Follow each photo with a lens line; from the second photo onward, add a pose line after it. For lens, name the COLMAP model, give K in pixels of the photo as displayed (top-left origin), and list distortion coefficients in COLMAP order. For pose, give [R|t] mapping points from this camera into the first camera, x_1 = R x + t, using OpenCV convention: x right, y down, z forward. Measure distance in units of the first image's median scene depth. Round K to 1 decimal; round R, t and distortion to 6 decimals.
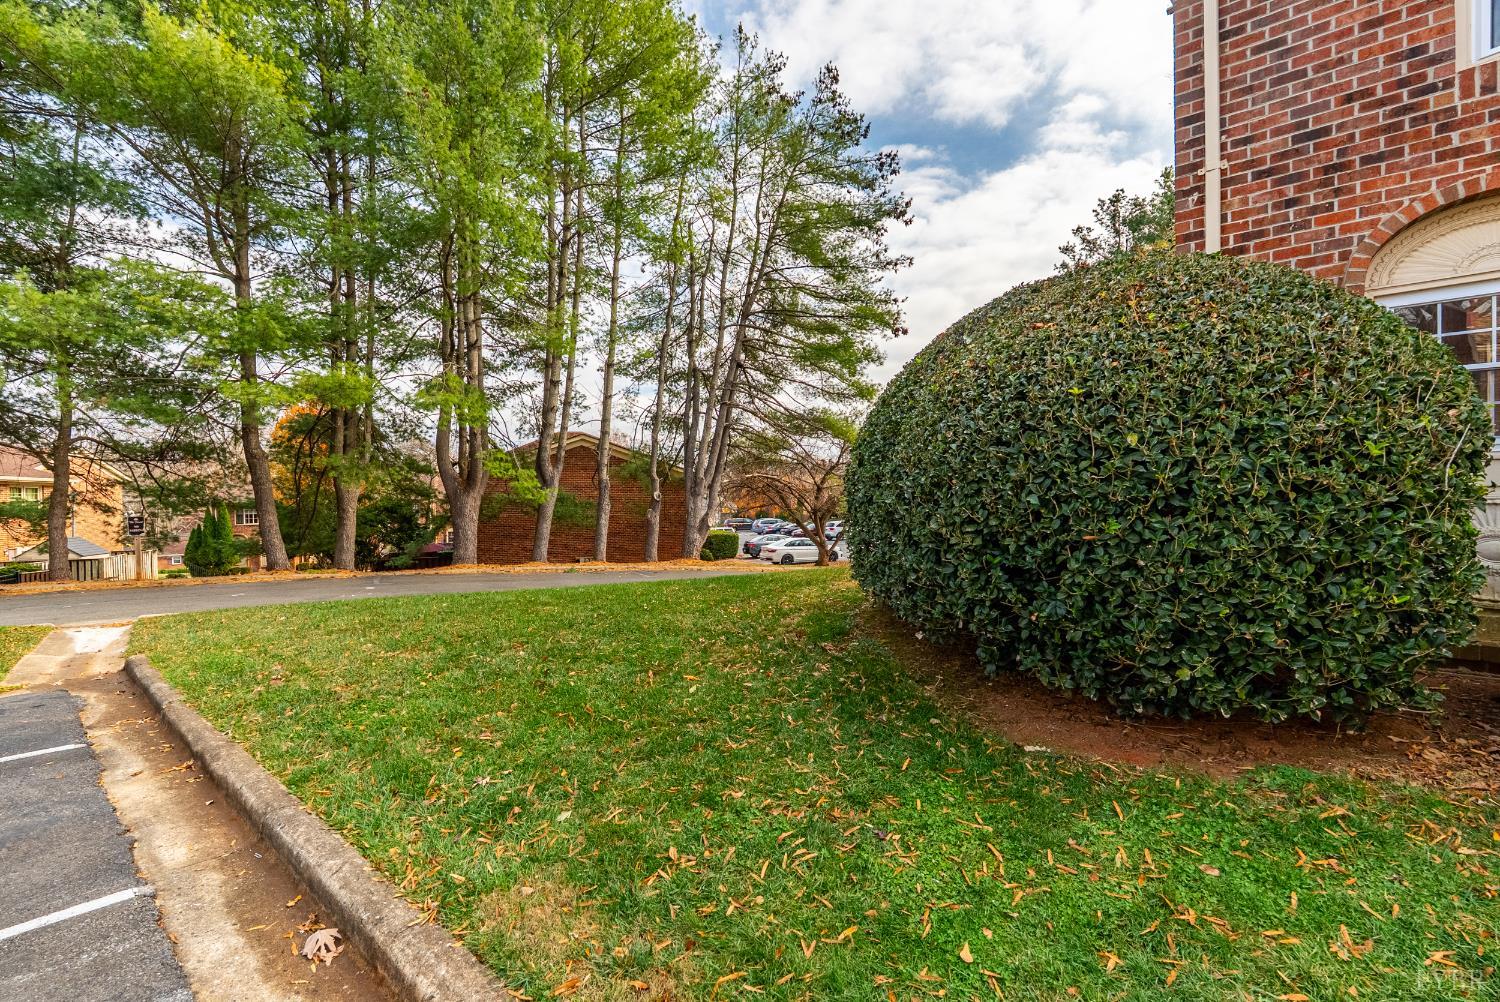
lens RADIAL K [[657.5, 0, 754.1], [0, 657.5, 501.7], [0, 0, 1]] dist [-0.004306, 0.000144]
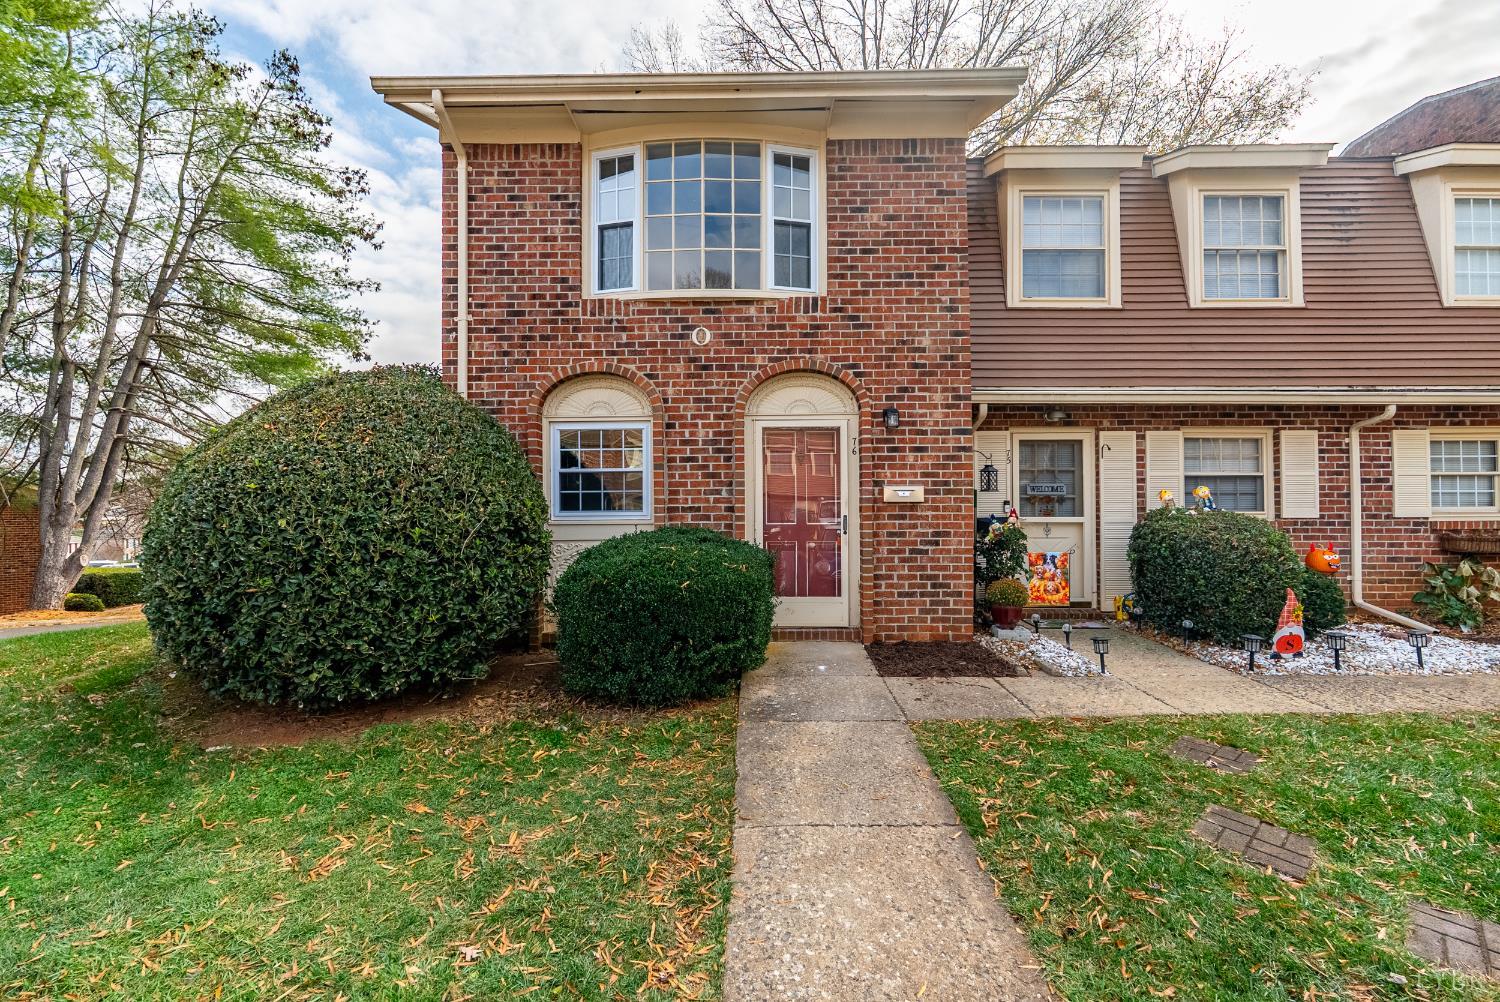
lens RADIAL K [[657.5, 0, 754.1], [0, 657.5, 501.7], [0, 0, 1]] dist [-0.004306, 0.000144]
pose [[0.774591, 0.017491, 0.632221, 0.056012], [0.003529, 0.999482, -0.031976, -0.011038], [-0.632453, 0.027000, 0.774128, -0.099588]]
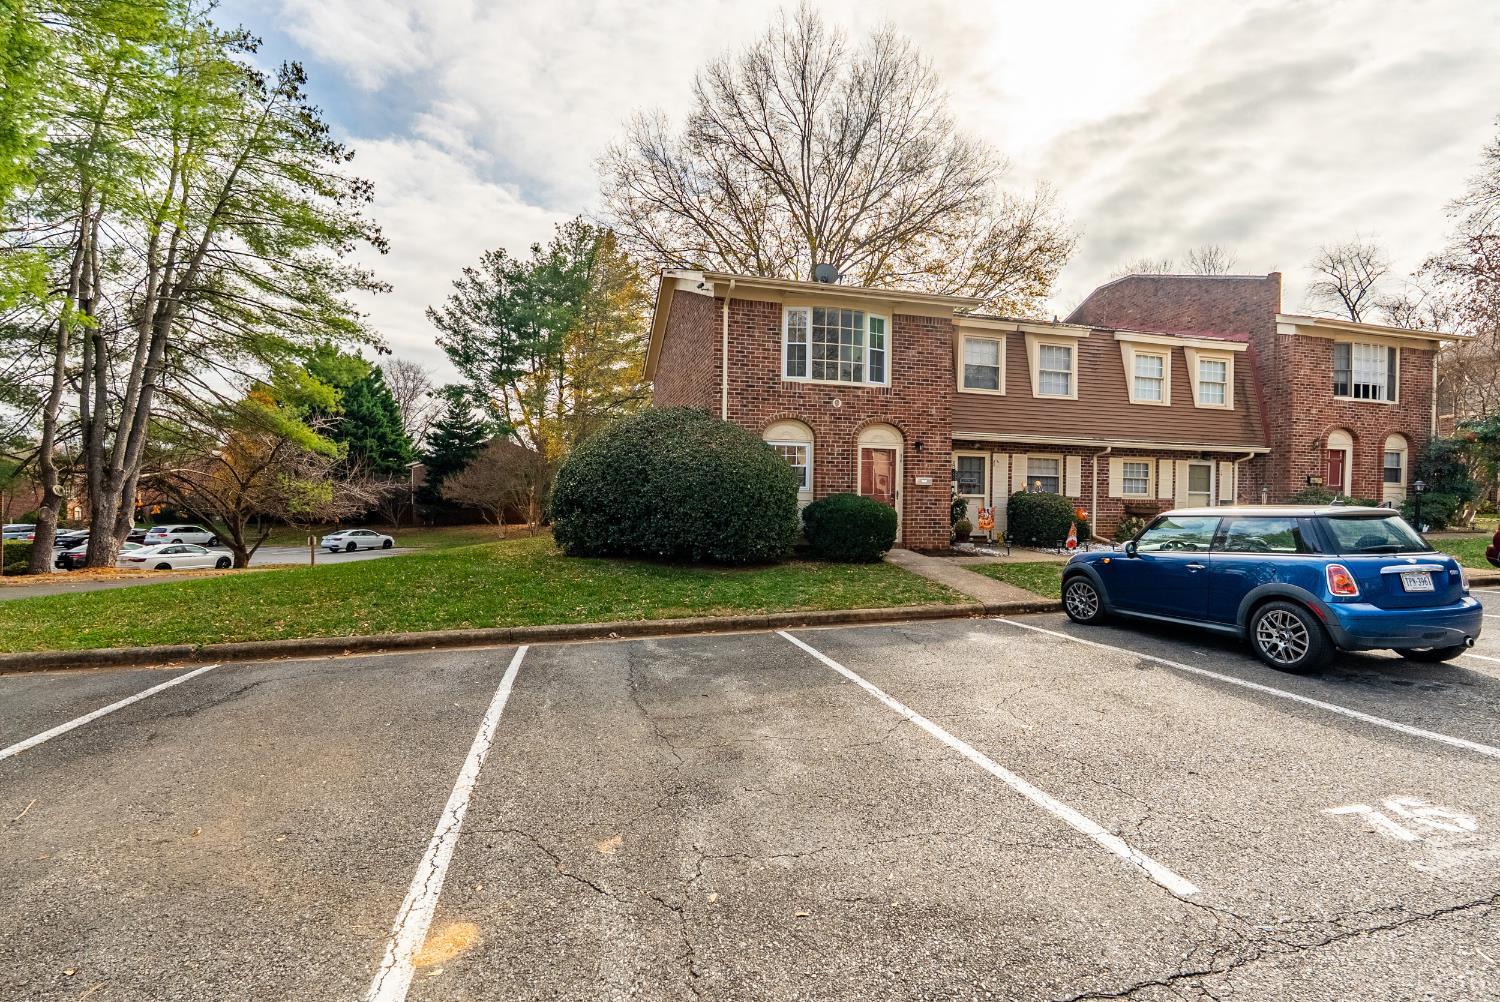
lens RADIAL K [[668.5, 0, 745.8], [0, 668.5, 500.5], [0, 0, 1]] dist [-0.001018, -0.000048]
pose [[0.580438, 0.016933, 0.814128, -0.313192], [-0.010476, 0.999856, -0.013327, 0.004726], [-0.814237, -0.000793, 0.580532, -0.149105]]
